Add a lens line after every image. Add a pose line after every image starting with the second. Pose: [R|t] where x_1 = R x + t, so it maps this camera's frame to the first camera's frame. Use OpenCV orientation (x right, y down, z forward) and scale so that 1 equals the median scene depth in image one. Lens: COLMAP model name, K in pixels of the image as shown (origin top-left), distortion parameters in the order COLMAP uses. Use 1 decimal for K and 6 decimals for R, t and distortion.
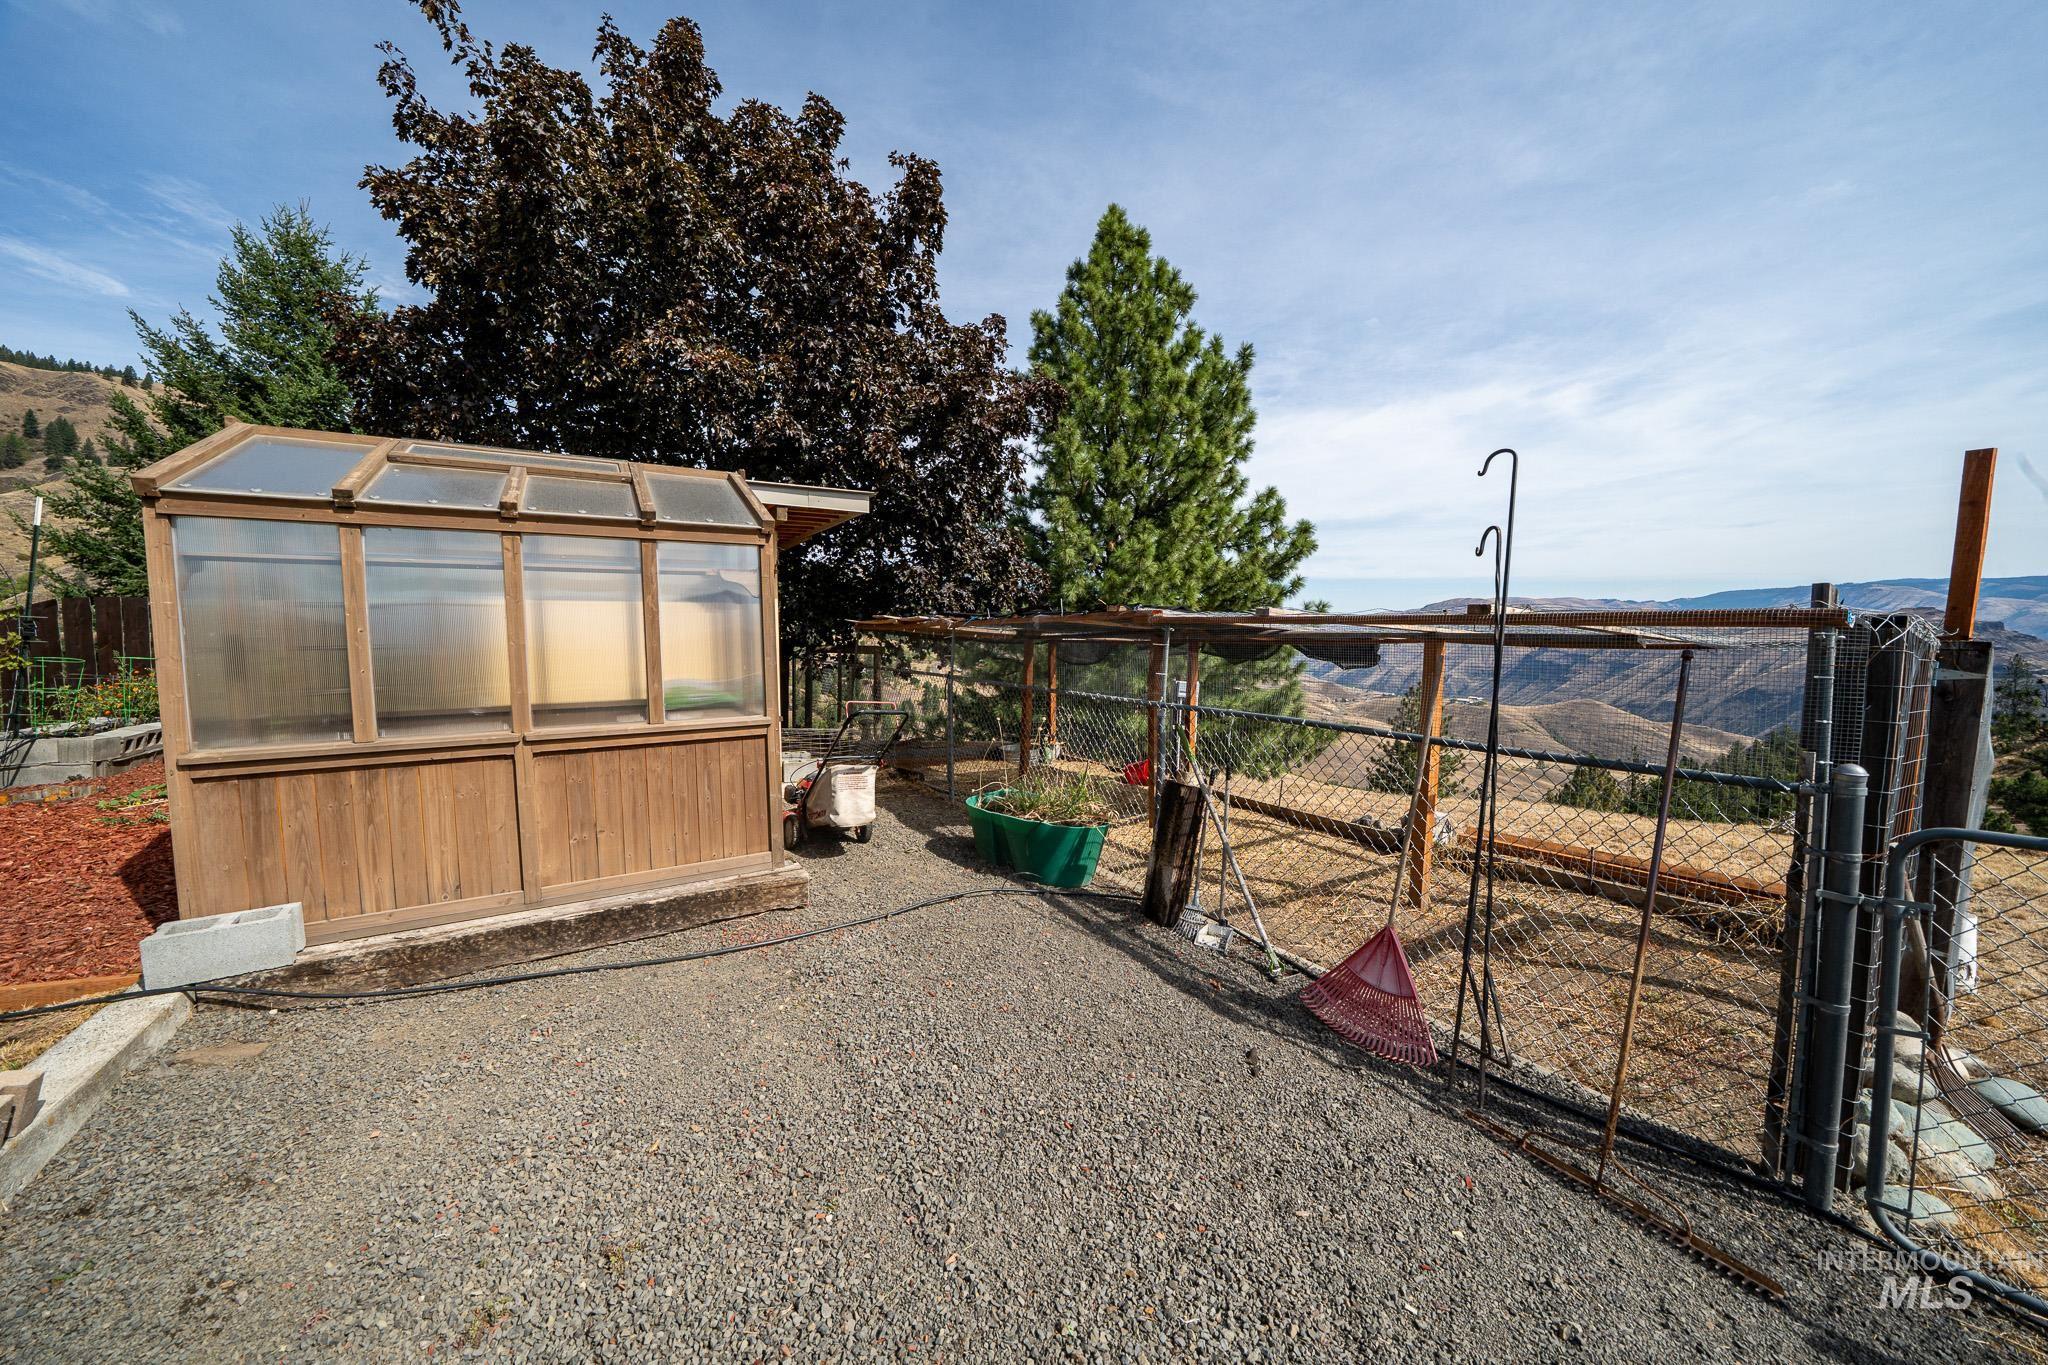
lens RADIAL K [[711.9, 0, 1019.2], [0, 711.9, 687.5], [0, 0, 1]] dist [-0.022963, 0.002258]
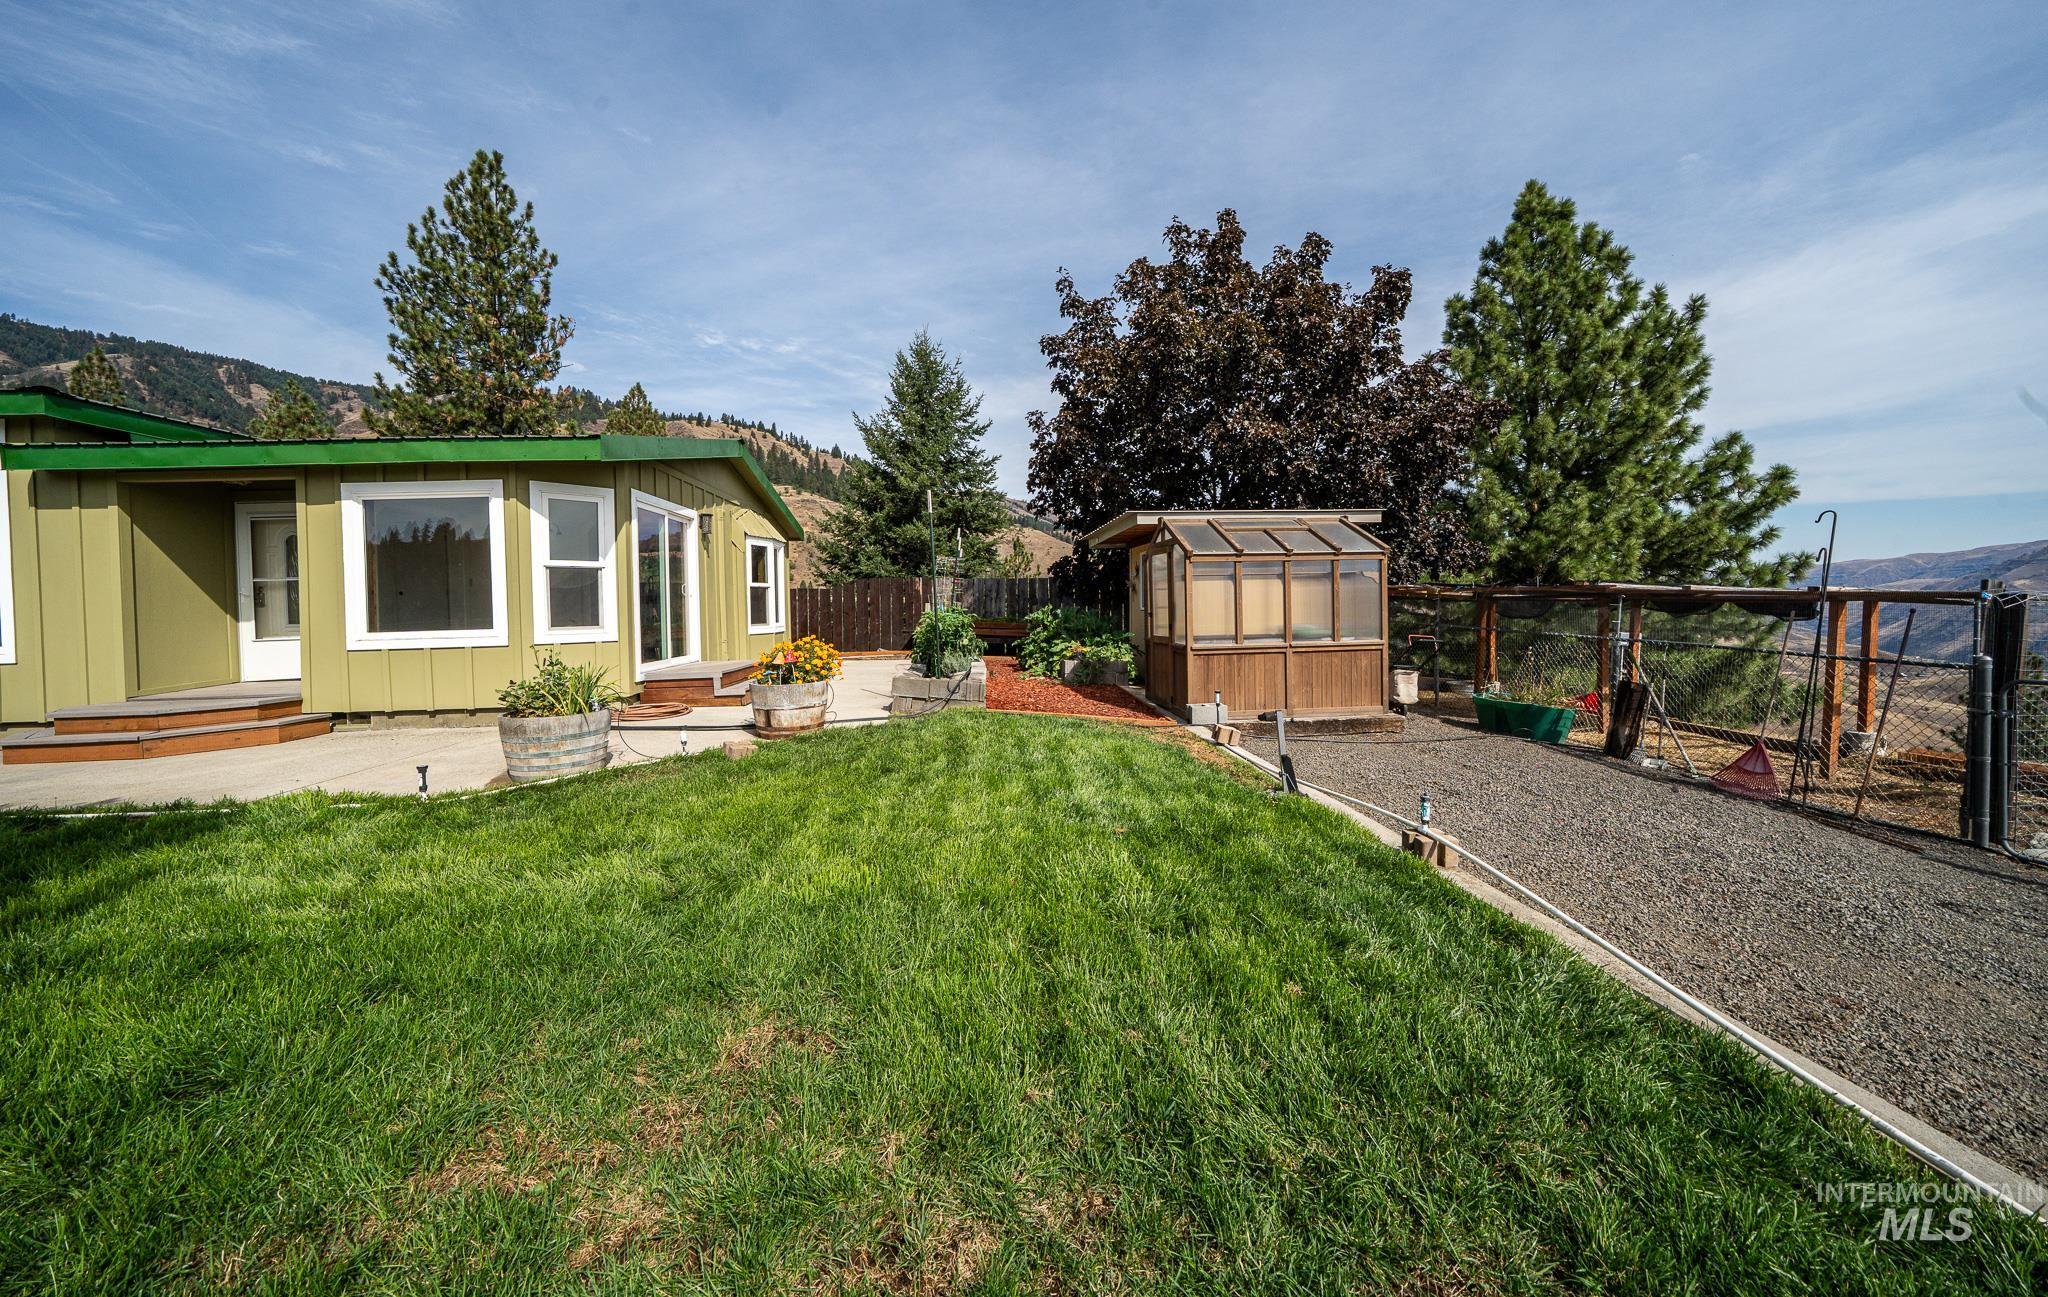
lens RADIAL K [[693.2, 0, 1040.5], [0, 693.2, 615.9], [0, 0, 1]] dist [-0.018133, -0.000121]
pose [[0.890851, 0.002896, -0.454286, -0.063289], [-0.019740, 0.999282, -0.032339, 0.010702], [0.453866, 0.037777, 0.890269, -0.243769]]
